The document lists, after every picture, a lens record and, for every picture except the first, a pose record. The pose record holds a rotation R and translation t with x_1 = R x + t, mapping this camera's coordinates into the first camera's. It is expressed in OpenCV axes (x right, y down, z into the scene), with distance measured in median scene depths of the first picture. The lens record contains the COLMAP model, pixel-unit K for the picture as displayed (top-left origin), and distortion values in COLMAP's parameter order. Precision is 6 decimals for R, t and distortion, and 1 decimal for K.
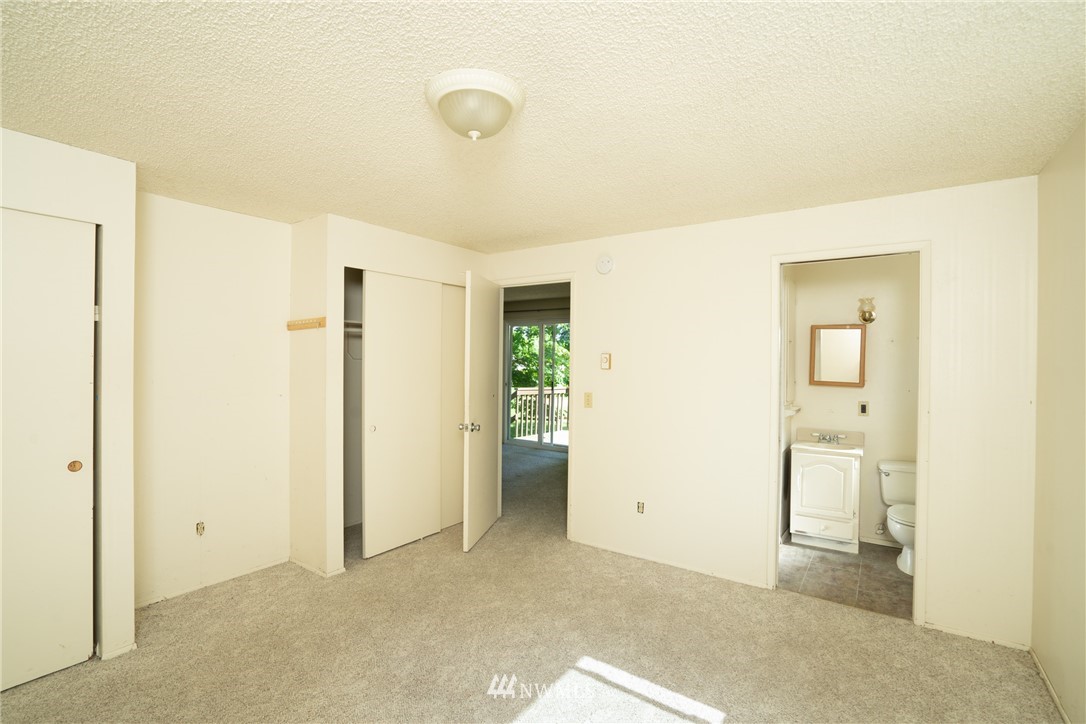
lens RADIAL K [[503.1, 0, 542.2], [0, 503.1, 359.4], [0, 0, 1]] dist [-0.031956, 0.007613]
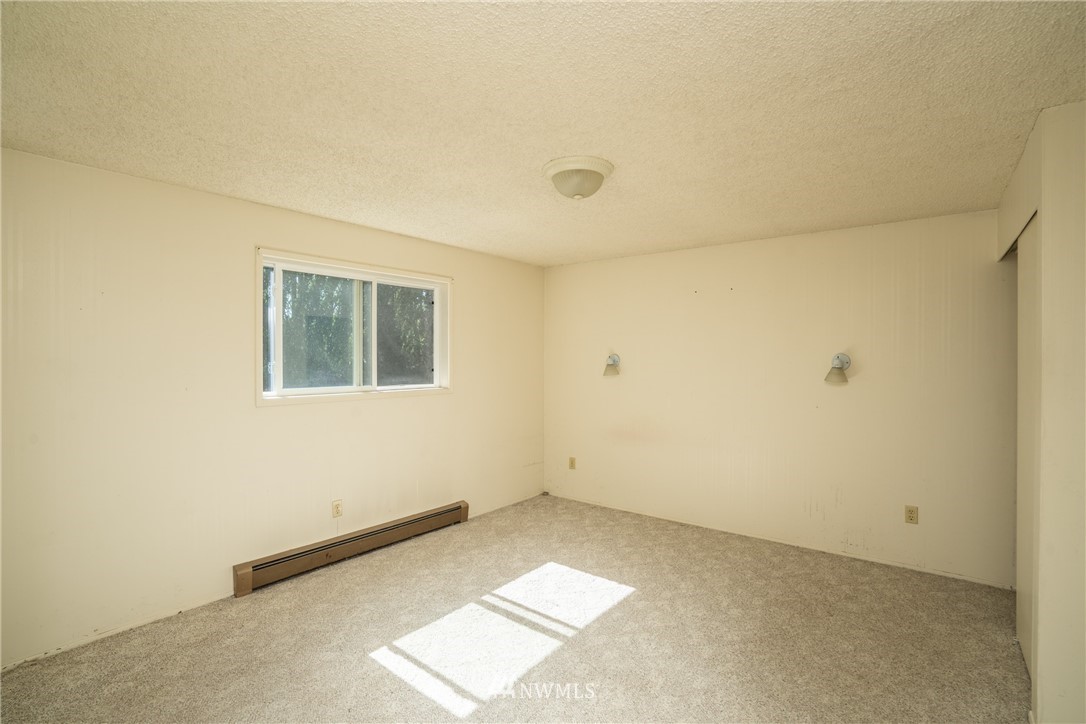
lens RADIAL K [[503.1, 0, 541.2], [0, 503.1, 360.5], [0, 0, 1]] dist [-0.031956, 0.007613]
pose [[-0.998294, -0.014852, 0.056469, -0.055594], [-0.014548, 0.999877, 0.005791, -0.000268], [-0.056548, 0.004959, -0.998388, 1.174624]]
